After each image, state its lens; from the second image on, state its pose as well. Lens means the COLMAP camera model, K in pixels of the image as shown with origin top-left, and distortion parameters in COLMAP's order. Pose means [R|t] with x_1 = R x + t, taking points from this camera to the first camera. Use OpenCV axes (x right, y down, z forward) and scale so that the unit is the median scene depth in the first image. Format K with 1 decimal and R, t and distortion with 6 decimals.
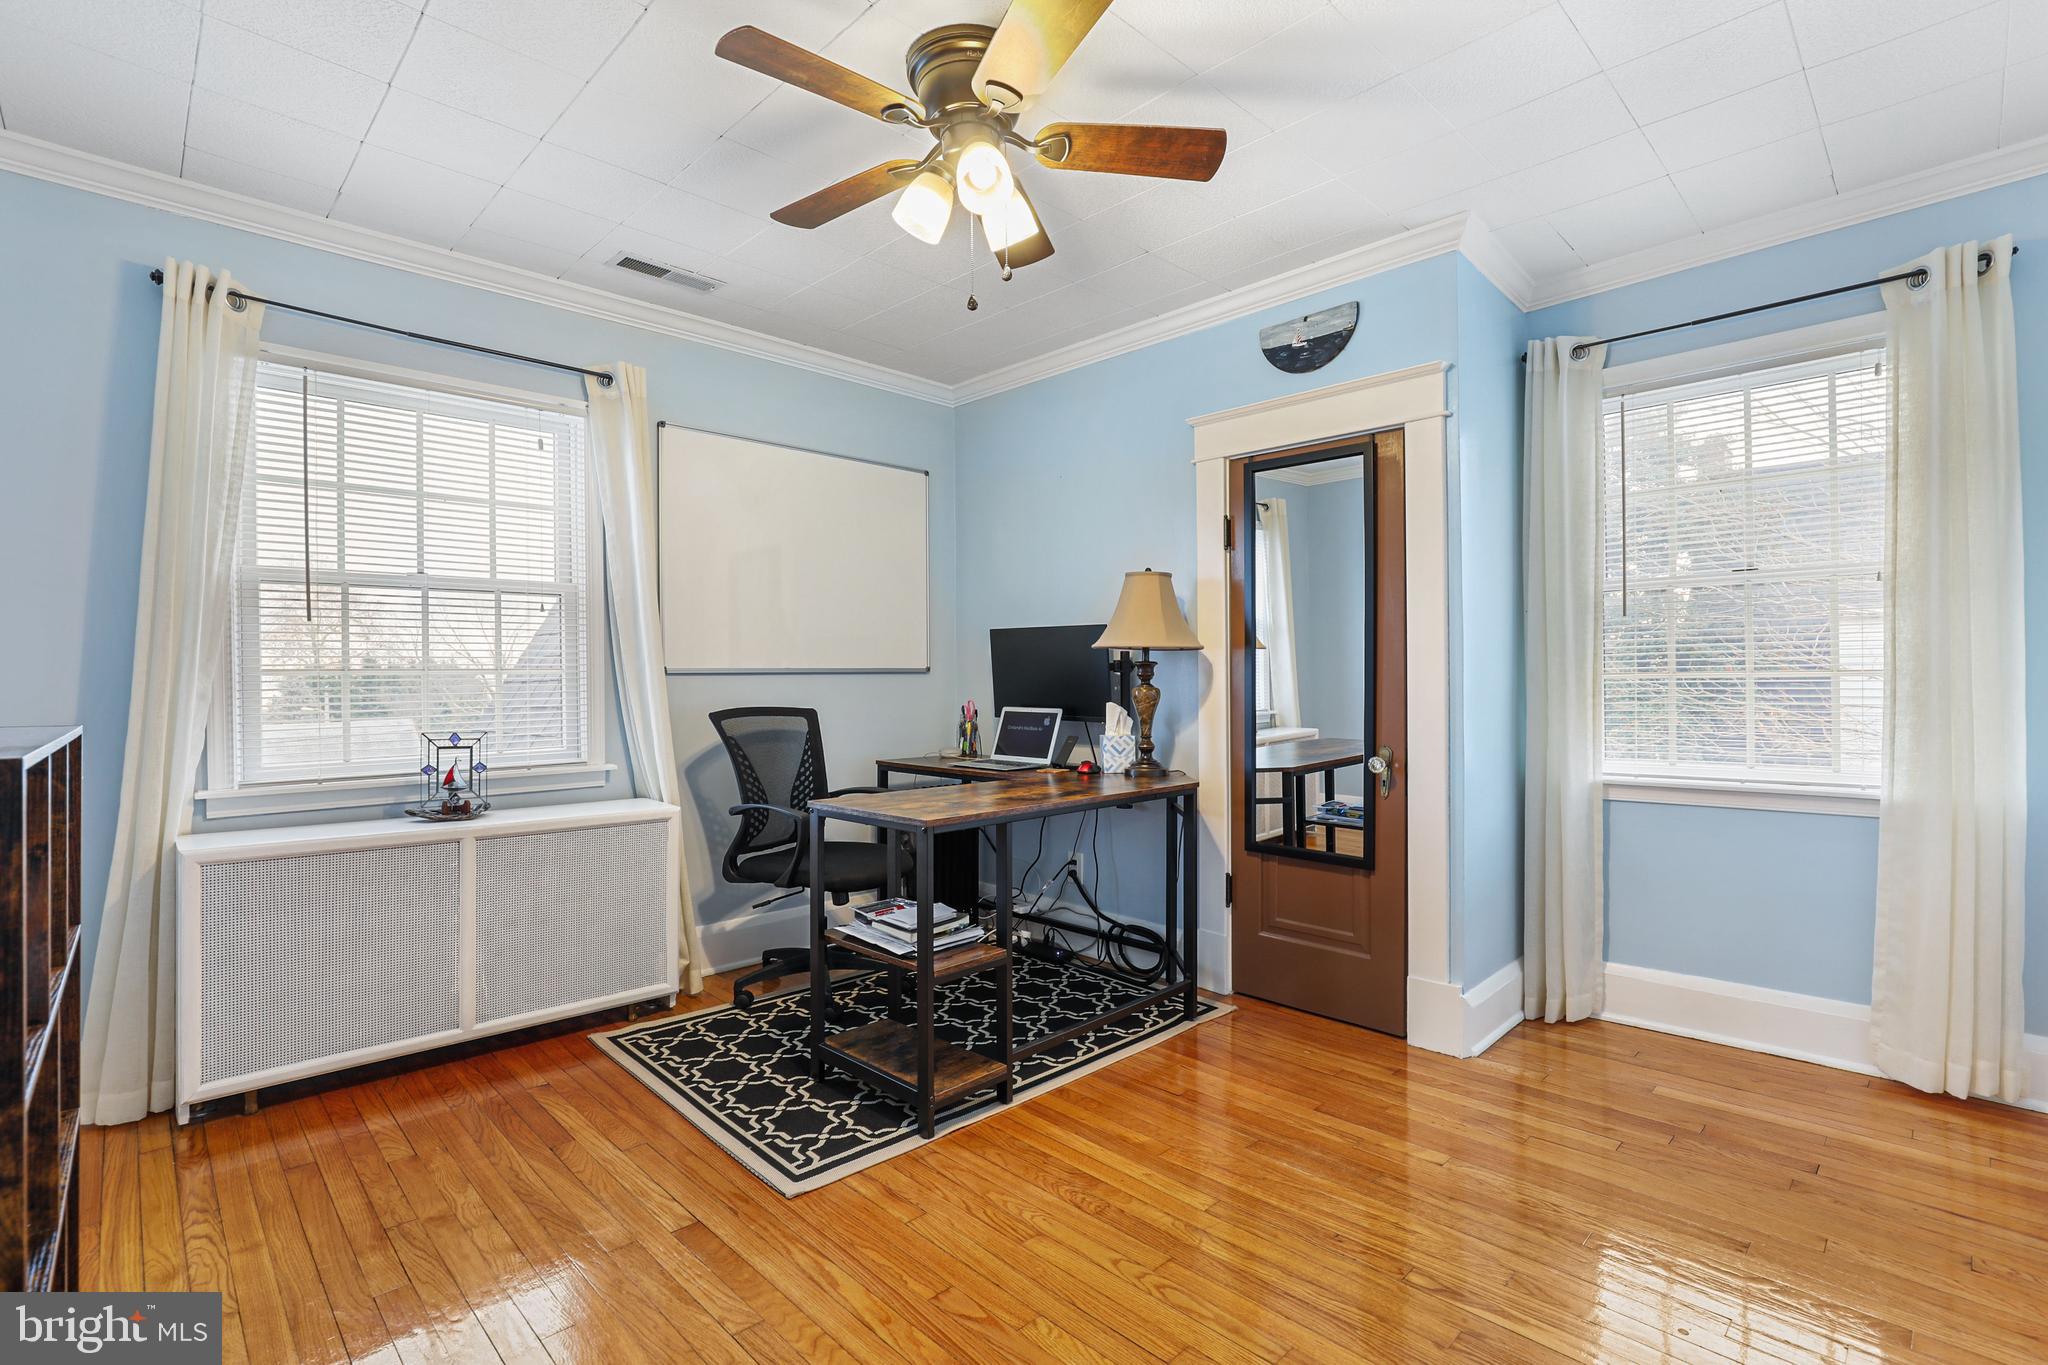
lens RADIAL K [[956.4, 0, 1015.6], [0, 956.4, 688.8], [0, 0, 1]] dist [-0.012052, 0.003144]
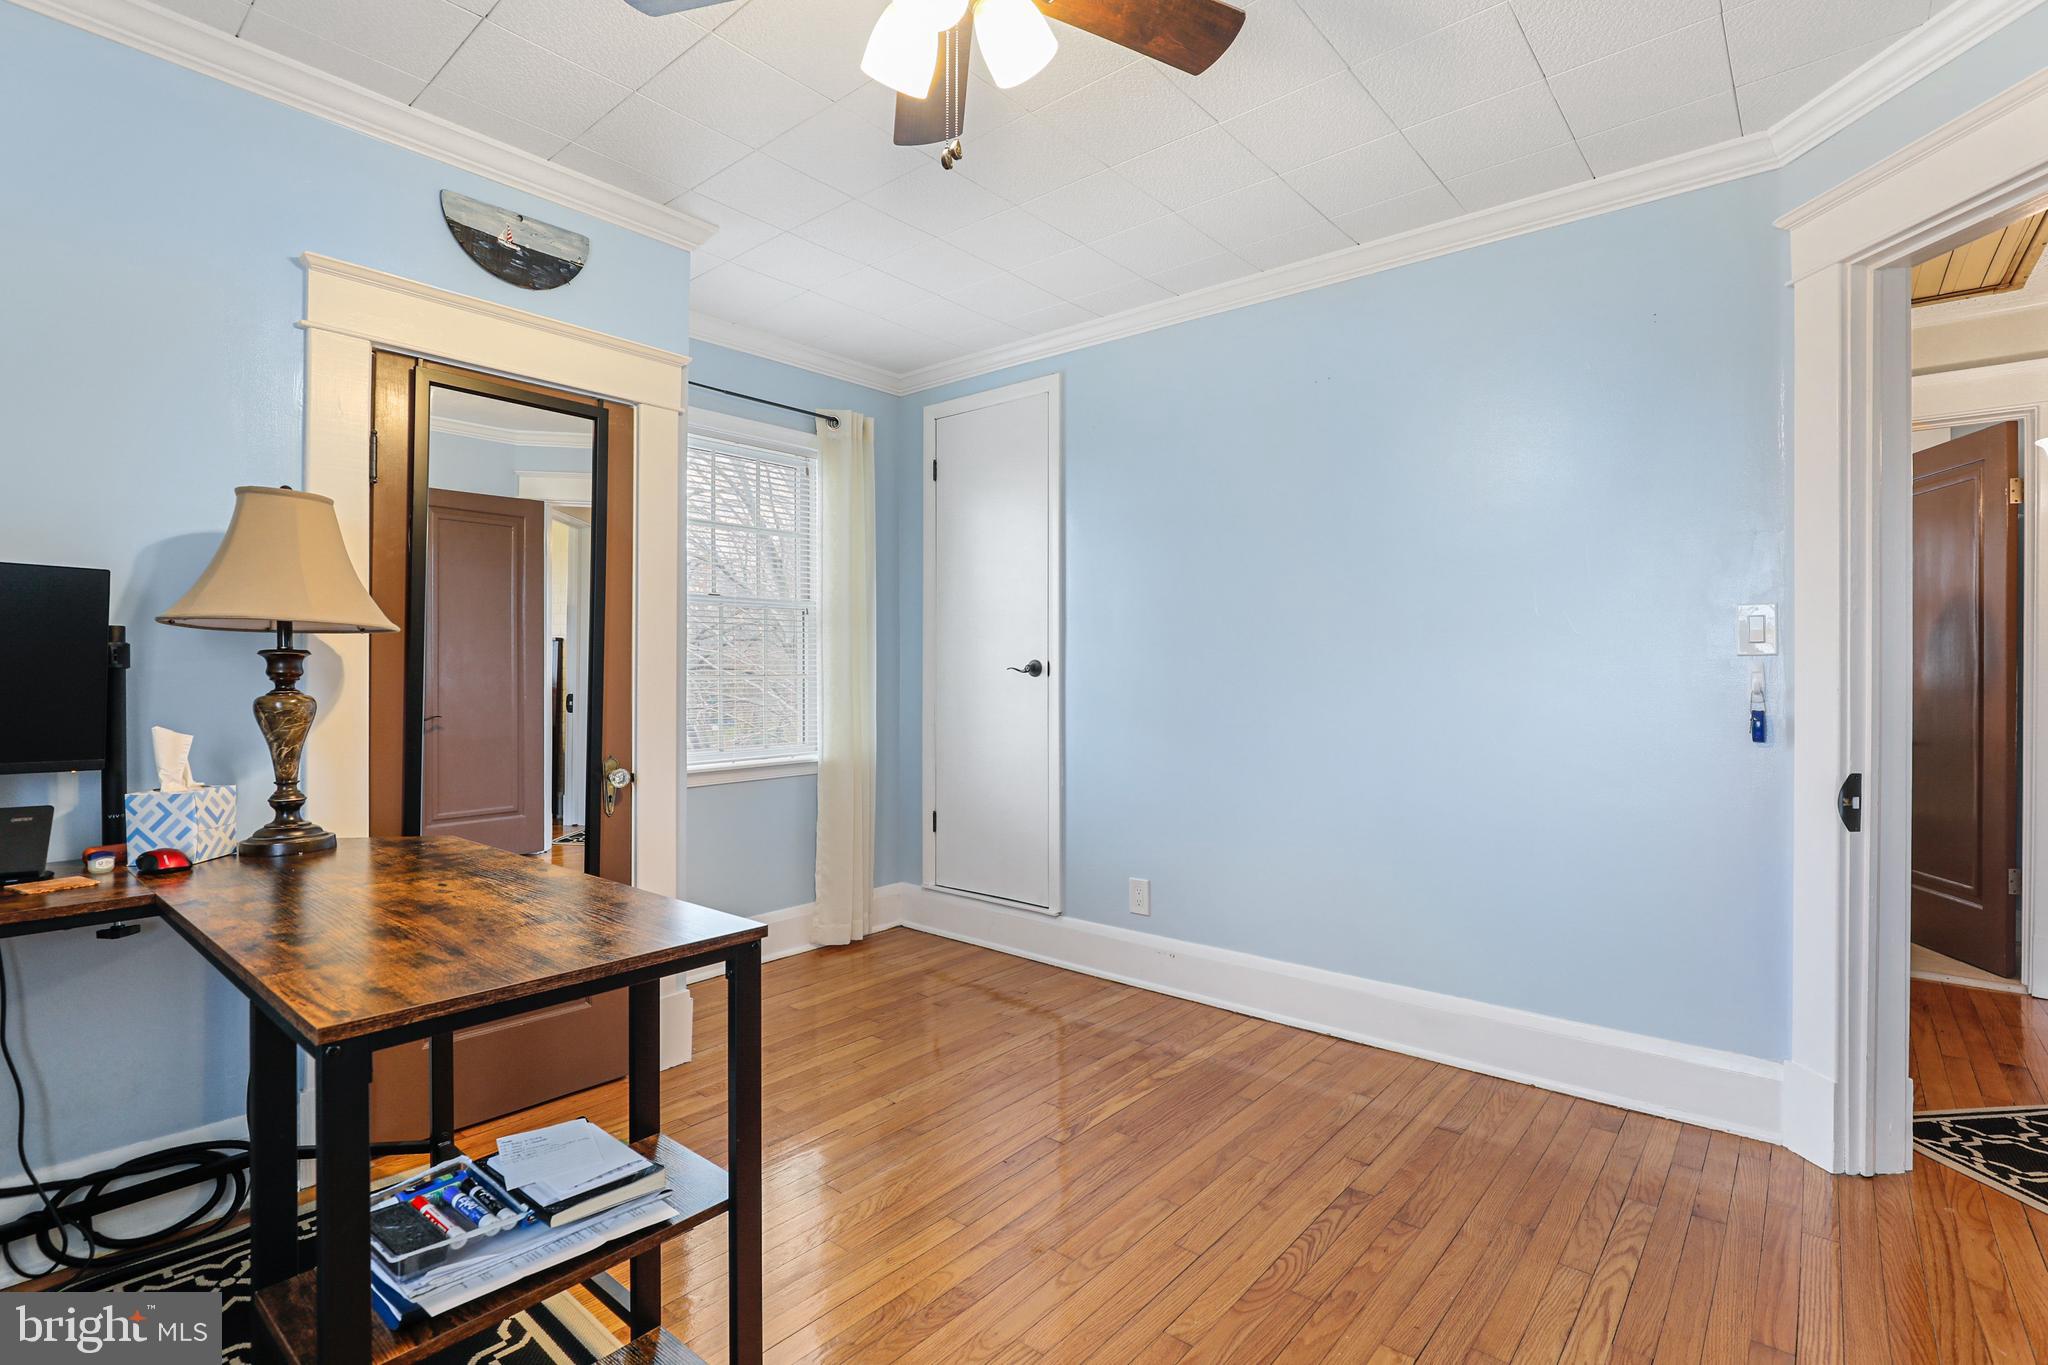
lens RADIAL K [[956.4, 0, 1021.4], [0, 956.4, 681.1], [0, 0, 1]] dist [-0.012052, 0.003144]
pose [[-0.105879, 0.002443, 0.994376, -0.512593], [0.004919, 0.999986, -0.001933, -0.007143], [-0.994367, 0.004687, -0.105890, 0.683940]]
